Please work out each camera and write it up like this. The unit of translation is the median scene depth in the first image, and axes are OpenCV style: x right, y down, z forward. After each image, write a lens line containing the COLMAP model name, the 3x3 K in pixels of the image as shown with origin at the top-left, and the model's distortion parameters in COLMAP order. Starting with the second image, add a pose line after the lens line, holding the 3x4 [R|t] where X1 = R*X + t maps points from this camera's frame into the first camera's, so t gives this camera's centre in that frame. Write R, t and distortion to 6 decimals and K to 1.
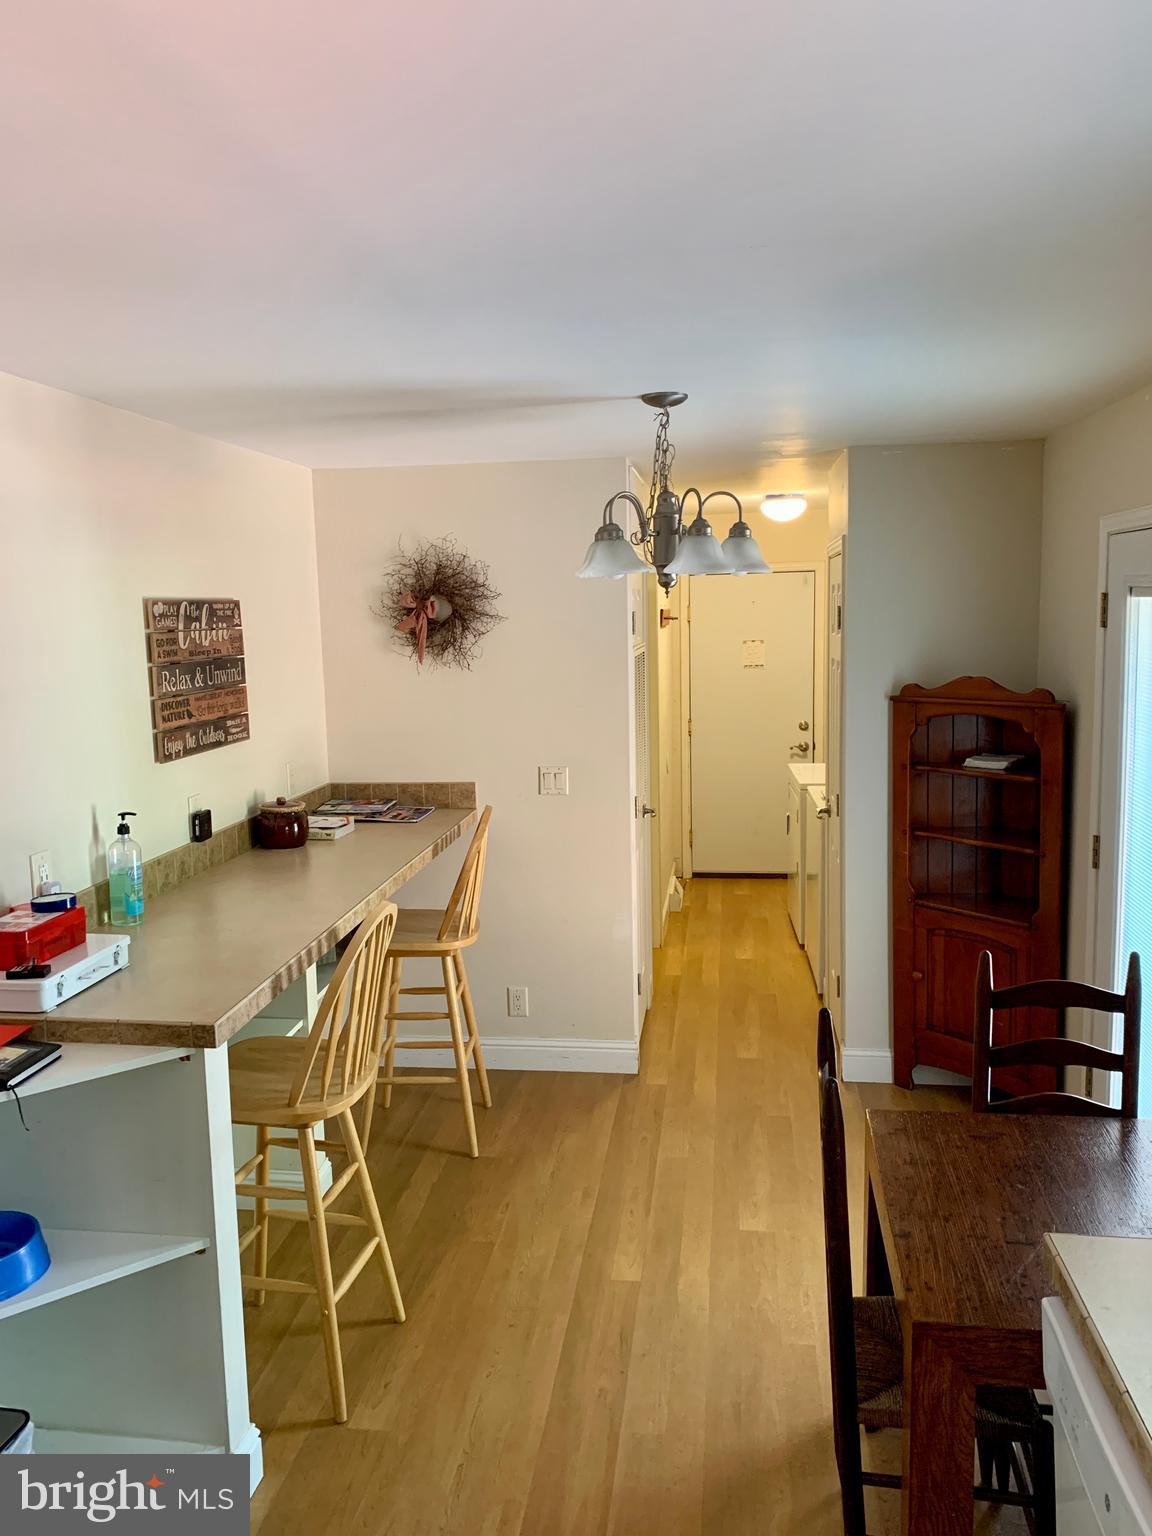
lens RADIAL K [[1161.8, 0, 576.0], [0, 1161.8, 768.0], [0, 0, 1]] dist [0.141063, -0.322721]
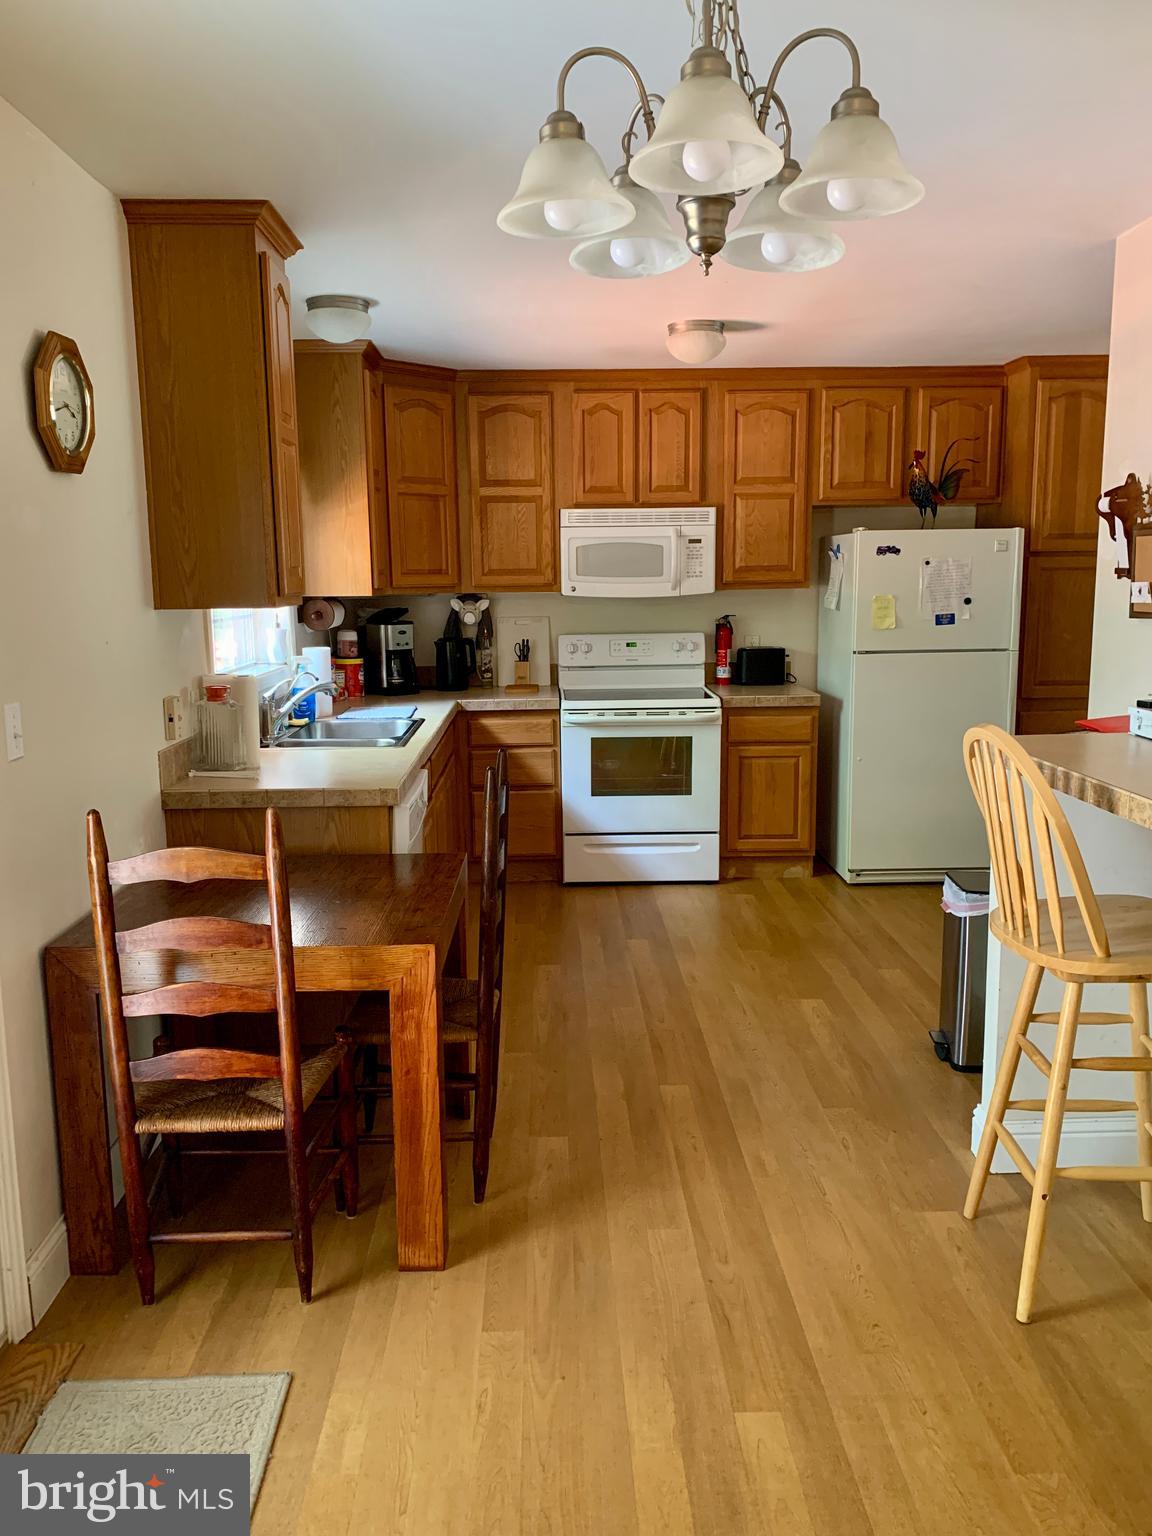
lens RADIAL K [[1161.8, 0, 576.0], [0, 1161.8, 768.0], [0, 0, 1]] dist [0.141063, -0.322721]
pose [[-0.987236, 0.062792, -0.146364, 0.242240], [0.017833, 0.956801, 0.290195, -0.099503], [0.158264, 0.283881, -0.945708, 1.714342]]
